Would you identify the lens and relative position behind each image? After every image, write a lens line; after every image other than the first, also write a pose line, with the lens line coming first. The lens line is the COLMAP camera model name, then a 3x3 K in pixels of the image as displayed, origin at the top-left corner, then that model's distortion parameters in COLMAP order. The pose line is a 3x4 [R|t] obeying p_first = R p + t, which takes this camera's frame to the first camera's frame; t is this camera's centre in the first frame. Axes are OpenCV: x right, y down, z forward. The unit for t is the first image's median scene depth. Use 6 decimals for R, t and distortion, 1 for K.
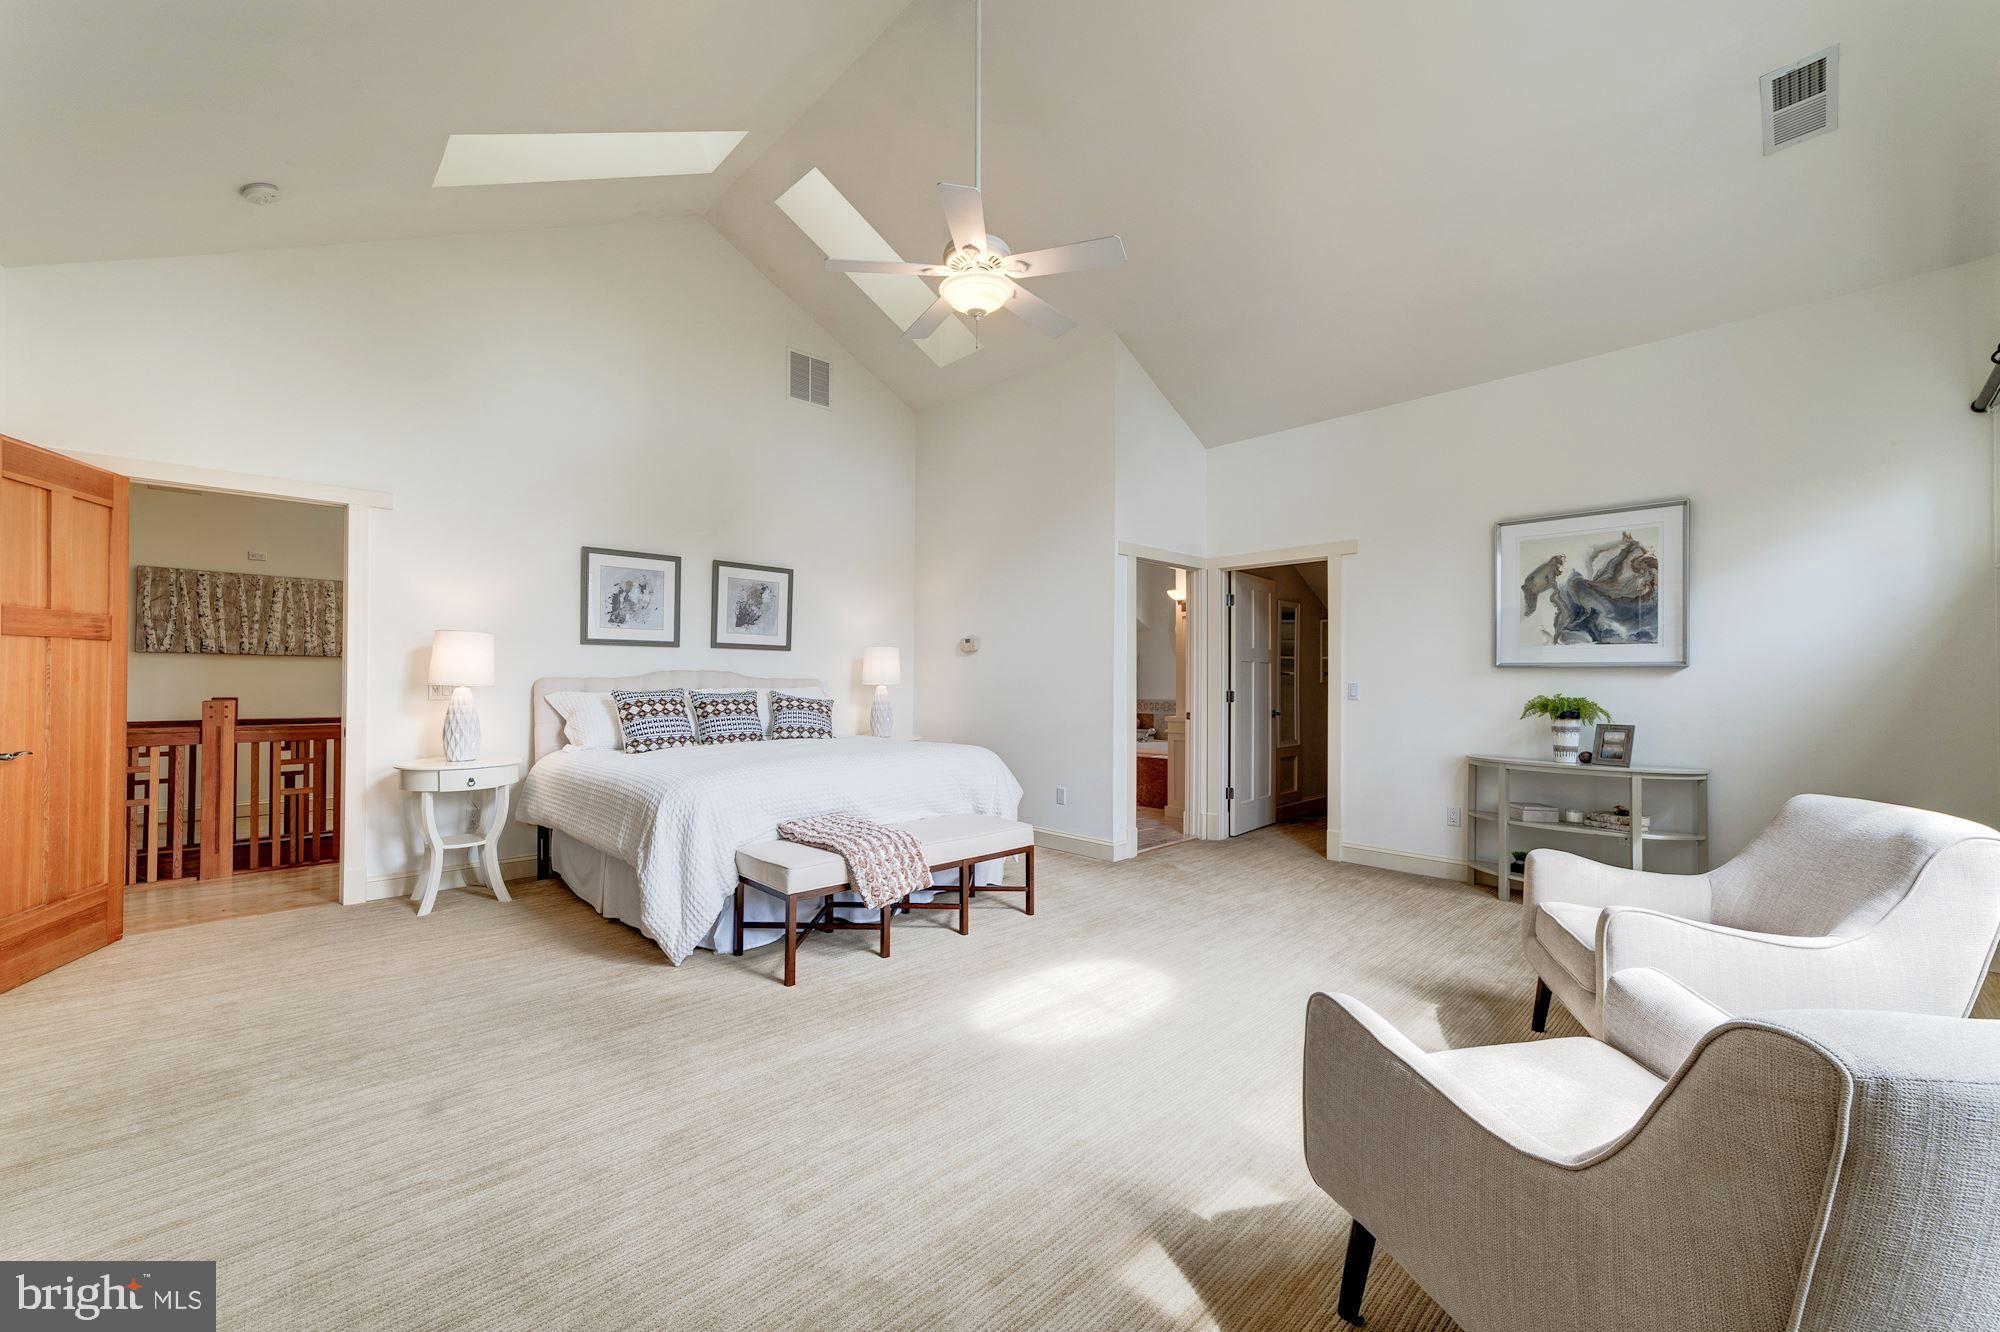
lens RADIAL K [[776.5, 0, 1013.5], [0, 776.5, 671.8], [0, 0, 1]] dist [-0.000648, 0.000064]
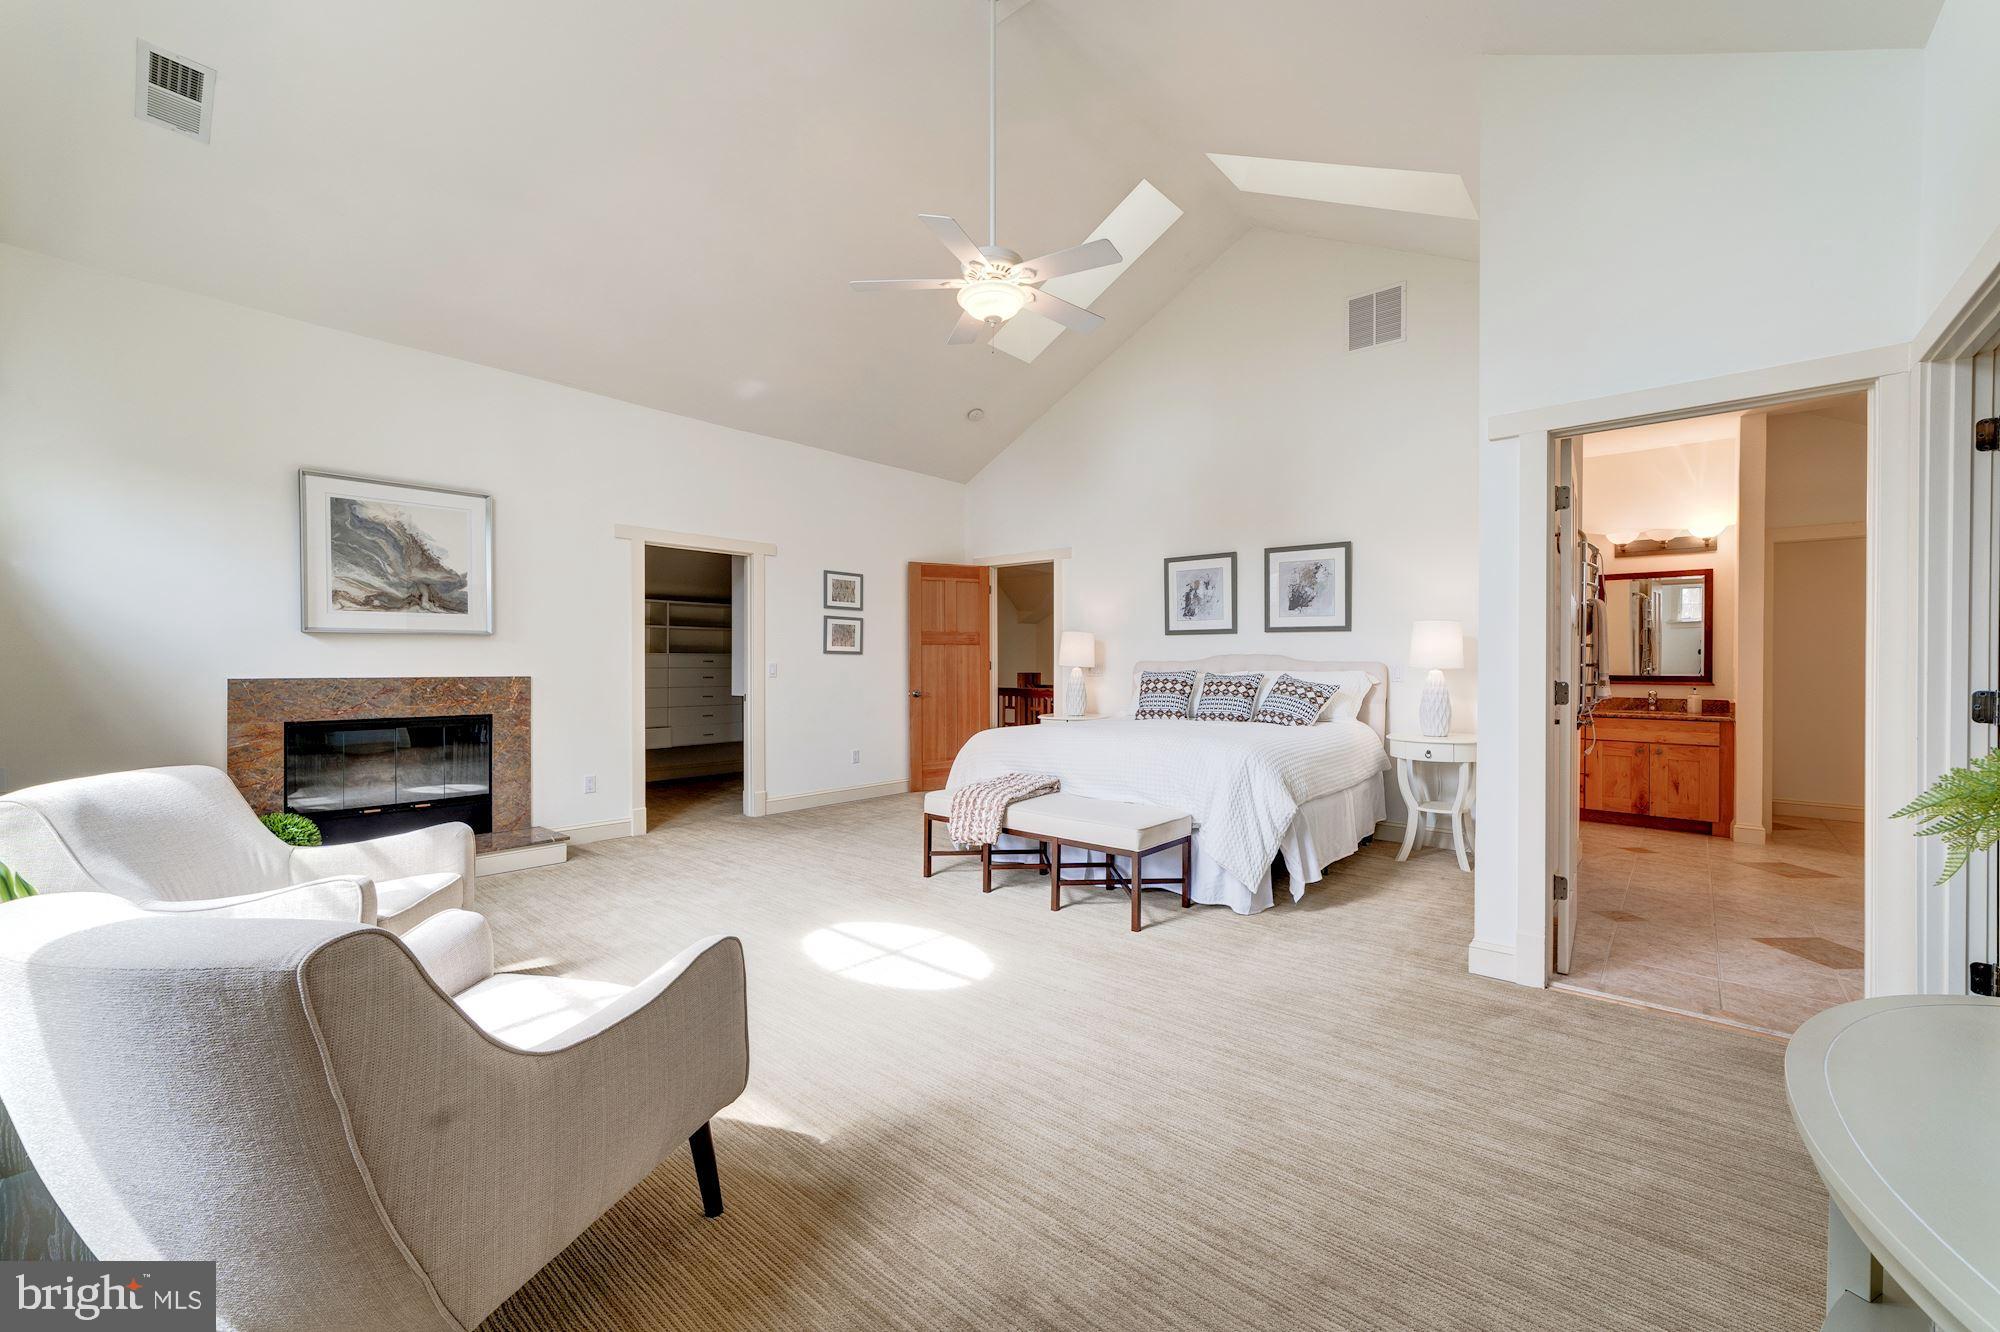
lens RADIAL K [[776.5, 0, 1015.7], [0, 776.5, 668.7], [0, 0, 1]] dist [-0.000648, 0.000064]
pose [[0.105830, 0.004880, -0.994372, 0.663248], [0.009148, 0.999941, 0.005881, 0.009442], [0.994342, -0.009719, 0.105779, 0.591480]]
